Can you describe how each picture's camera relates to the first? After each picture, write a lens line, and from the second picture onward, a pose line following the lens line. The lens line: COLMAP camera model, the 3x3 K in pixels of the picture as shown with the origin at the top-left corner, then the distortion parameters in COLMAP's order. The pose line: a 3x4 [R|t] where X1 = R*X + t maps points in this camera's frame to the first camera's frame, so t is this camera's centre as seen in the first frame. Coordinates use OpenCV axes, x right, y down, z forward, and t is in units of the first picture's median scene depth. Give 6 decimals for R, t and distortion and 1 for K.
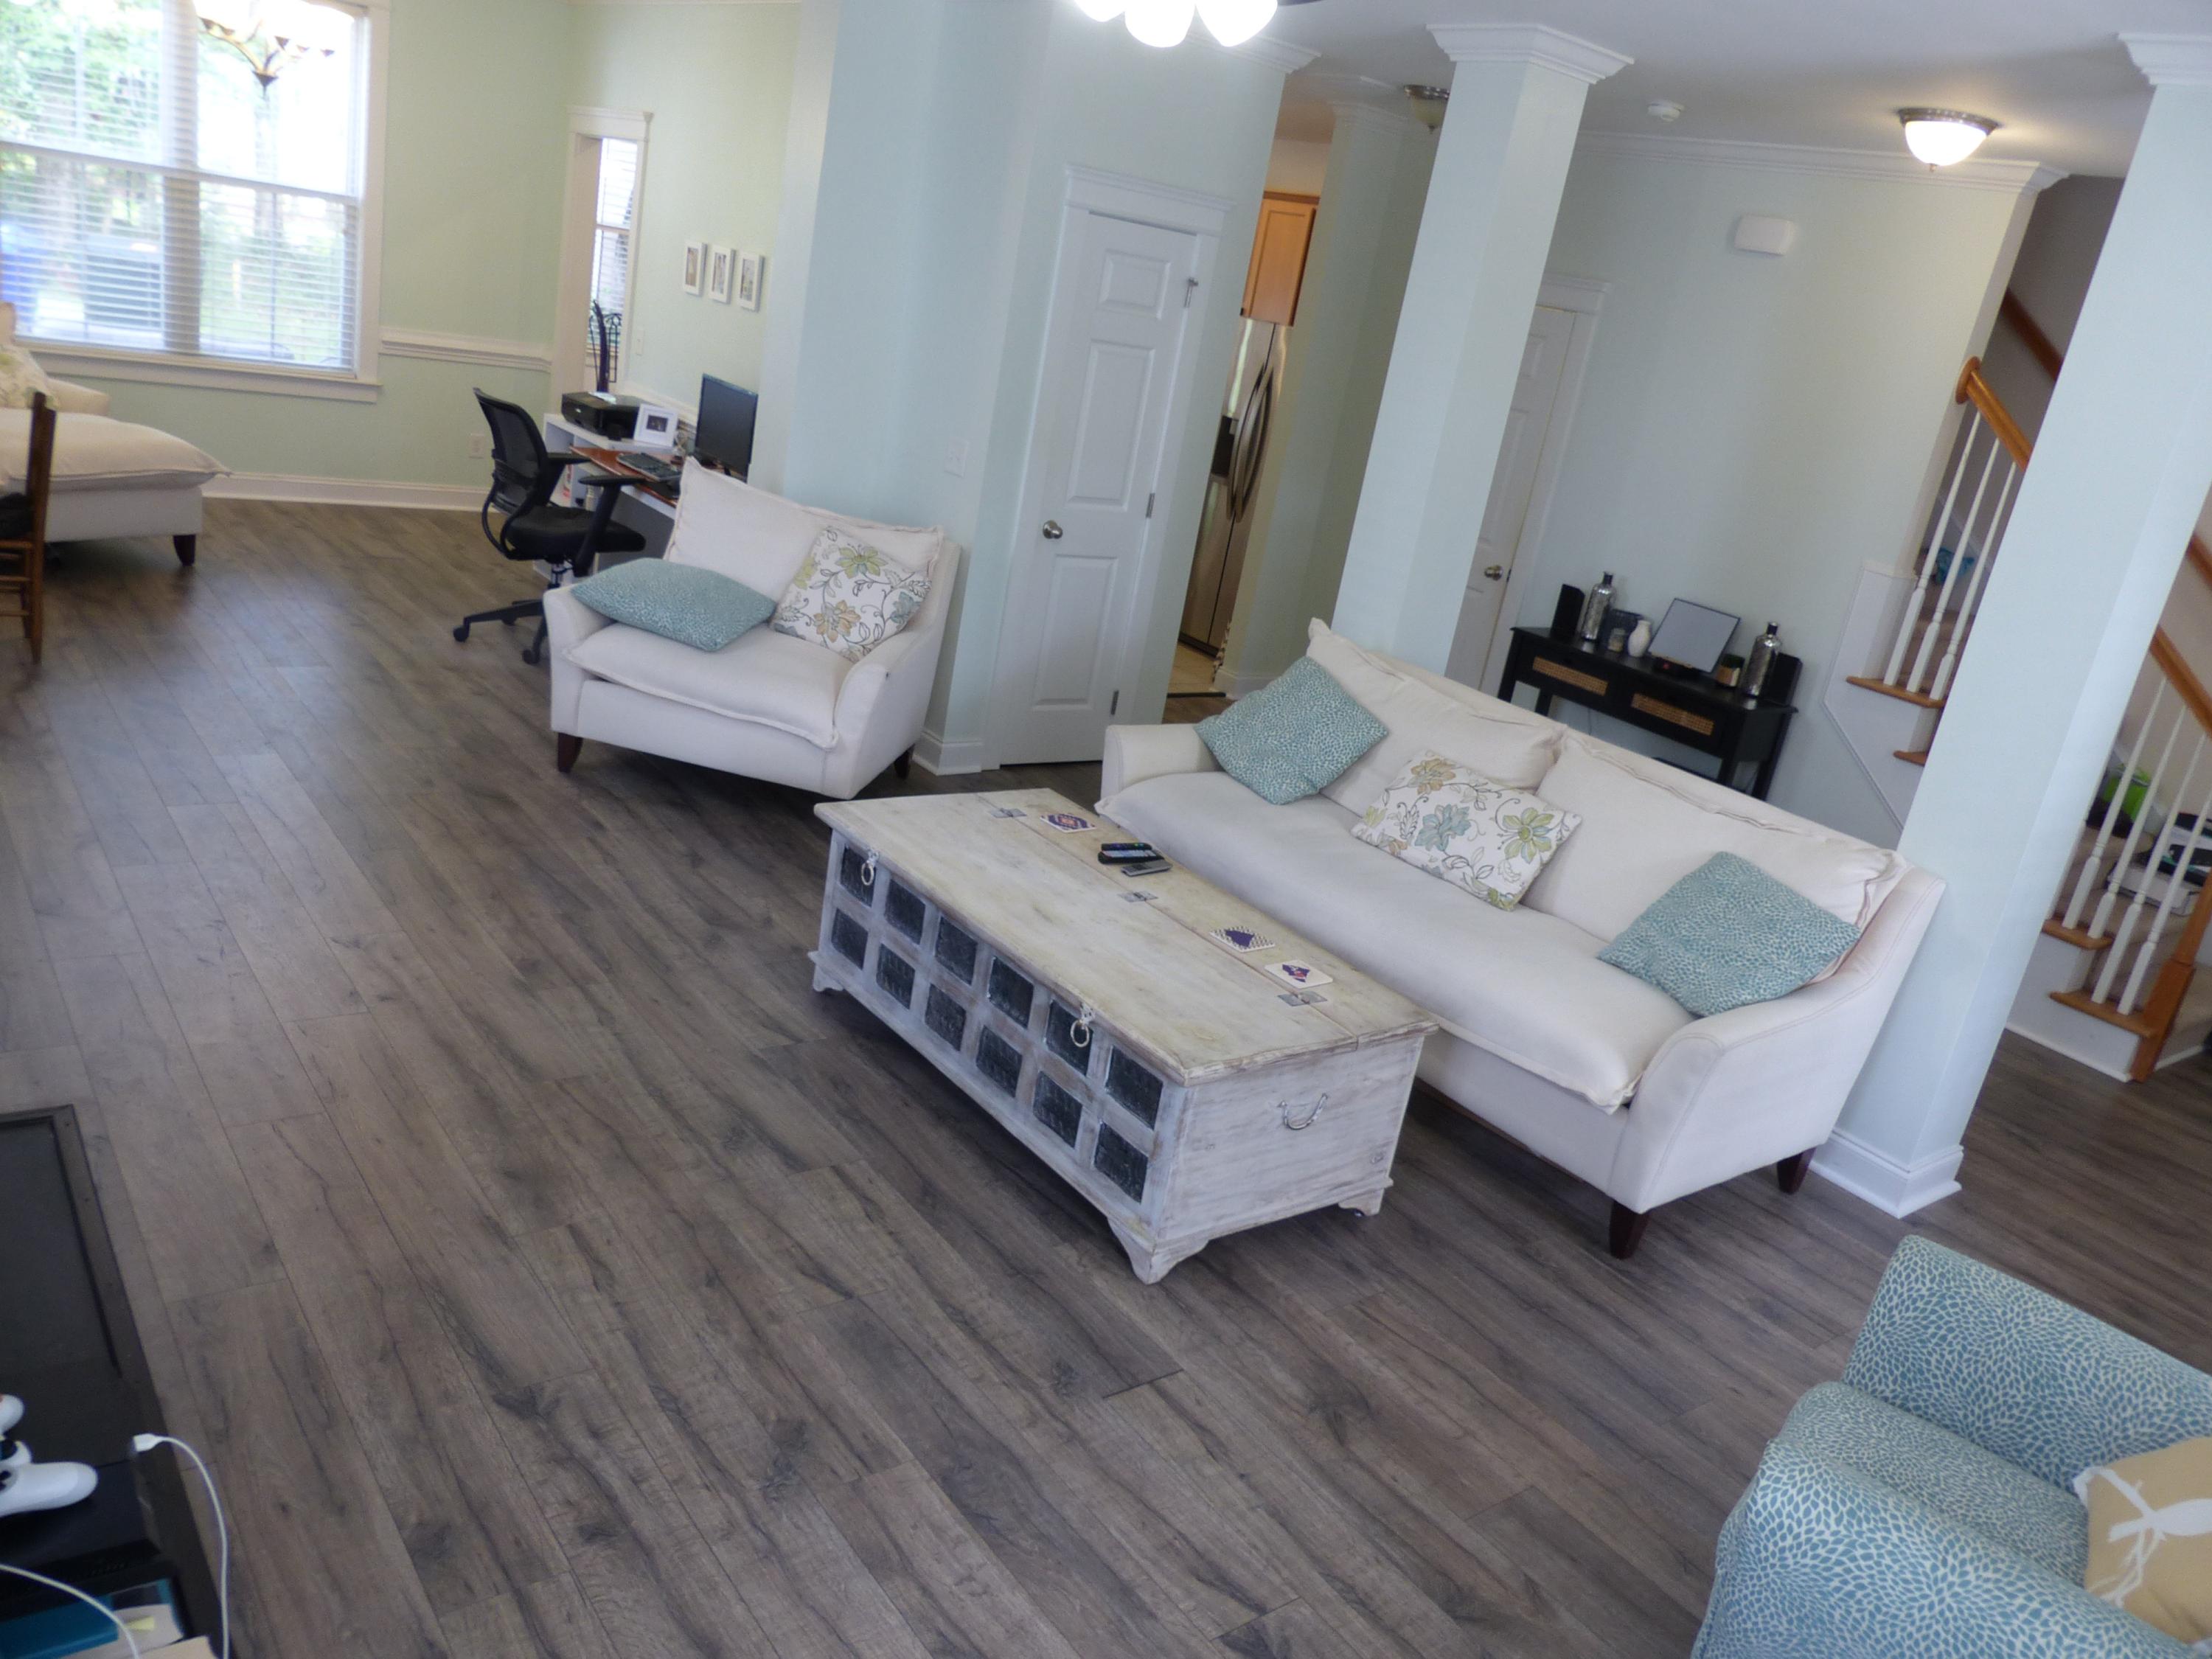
lens RADIAL K [[1673.9, 0, 1115.8], [0, 1673.9, 817.2], [0, 0, 1]] dist [-0.036285, 0.045197]
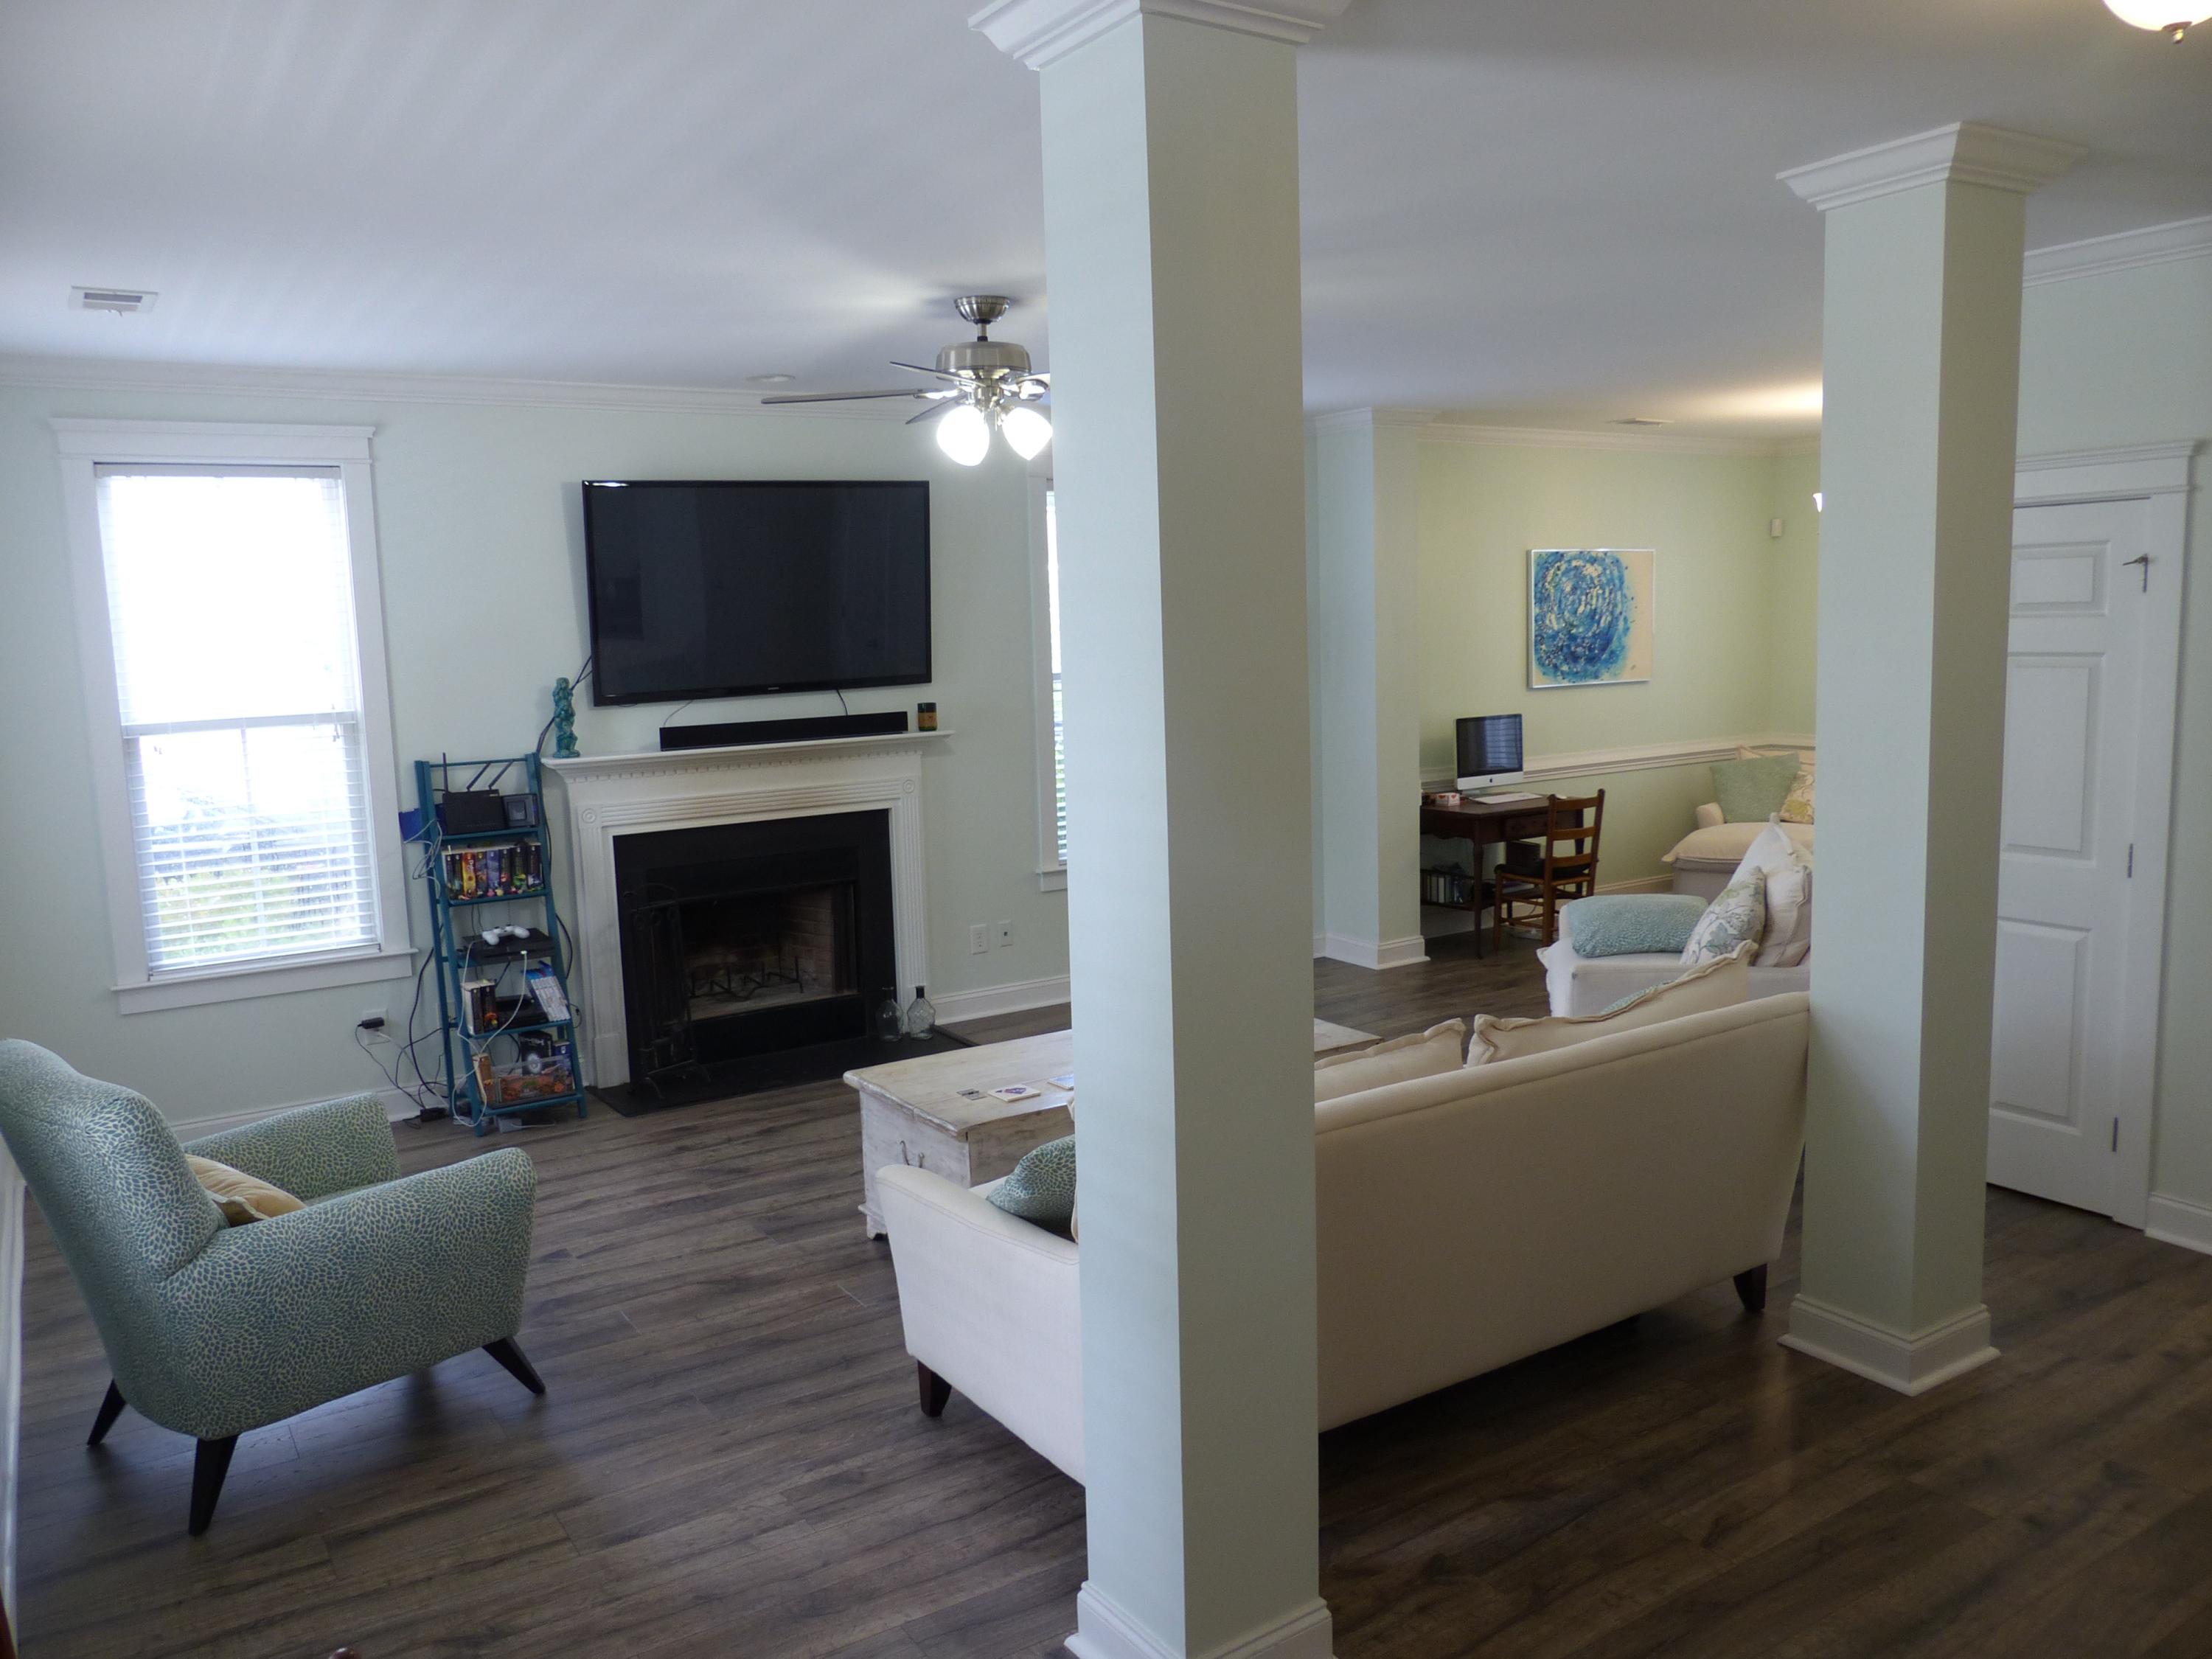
lens RADIAL K [[1673.9, 0, 1115.8], [0, 1673.9, 817.2], [0, 0, 1]] dist [-0.036285, 0.045197]
pose [[-0.081426, -0.050017, -0.995424, 0.929996], [-0.295962, 0.954904, -0.023771, -0.067390], [0.951723, 0.292672, -0.092557, 0.764758]]
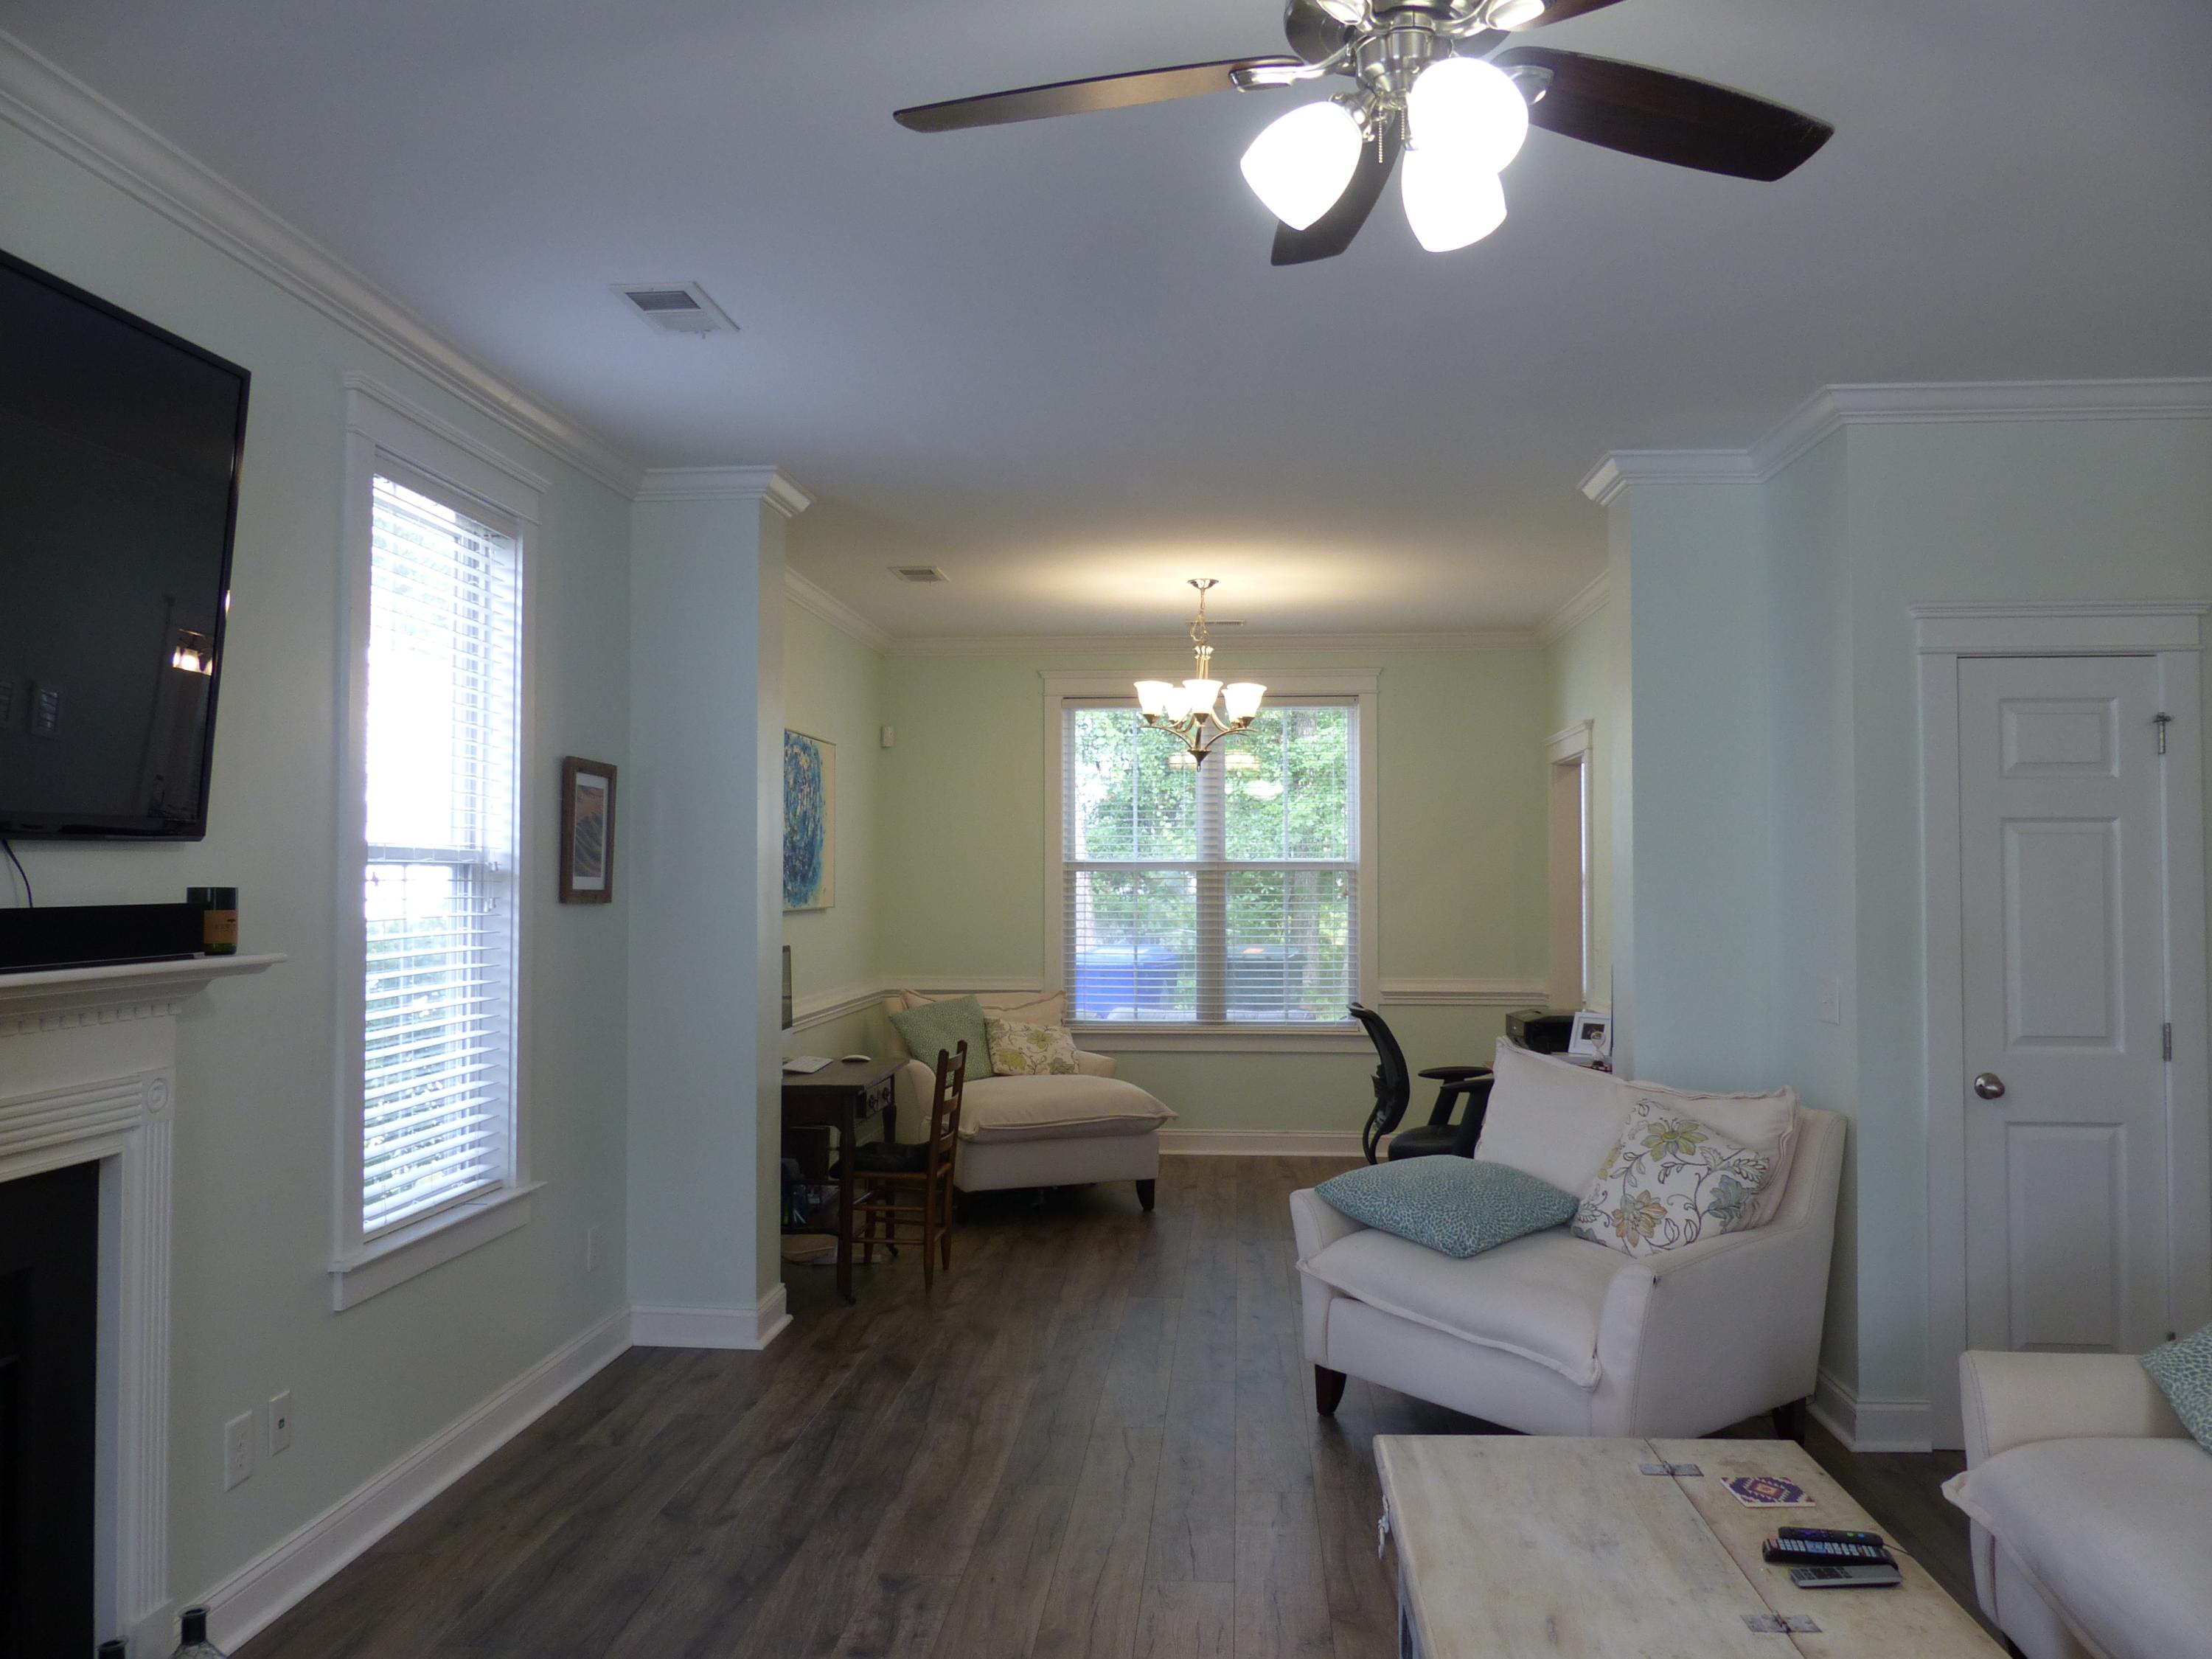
lens RADIAL K [[1673.9, 0, 1115.8], [0, 1673.9, 817.2], [0, 0, 1]] dist [-0.036285, 0.045197]
pose [[0.739606, -0.196626, -0.643678, 0.185488], [-0.082649, 0.922602, -0.376796, 0.019307], [0.667947, 0.331880, 0.666110, 0.292365]]
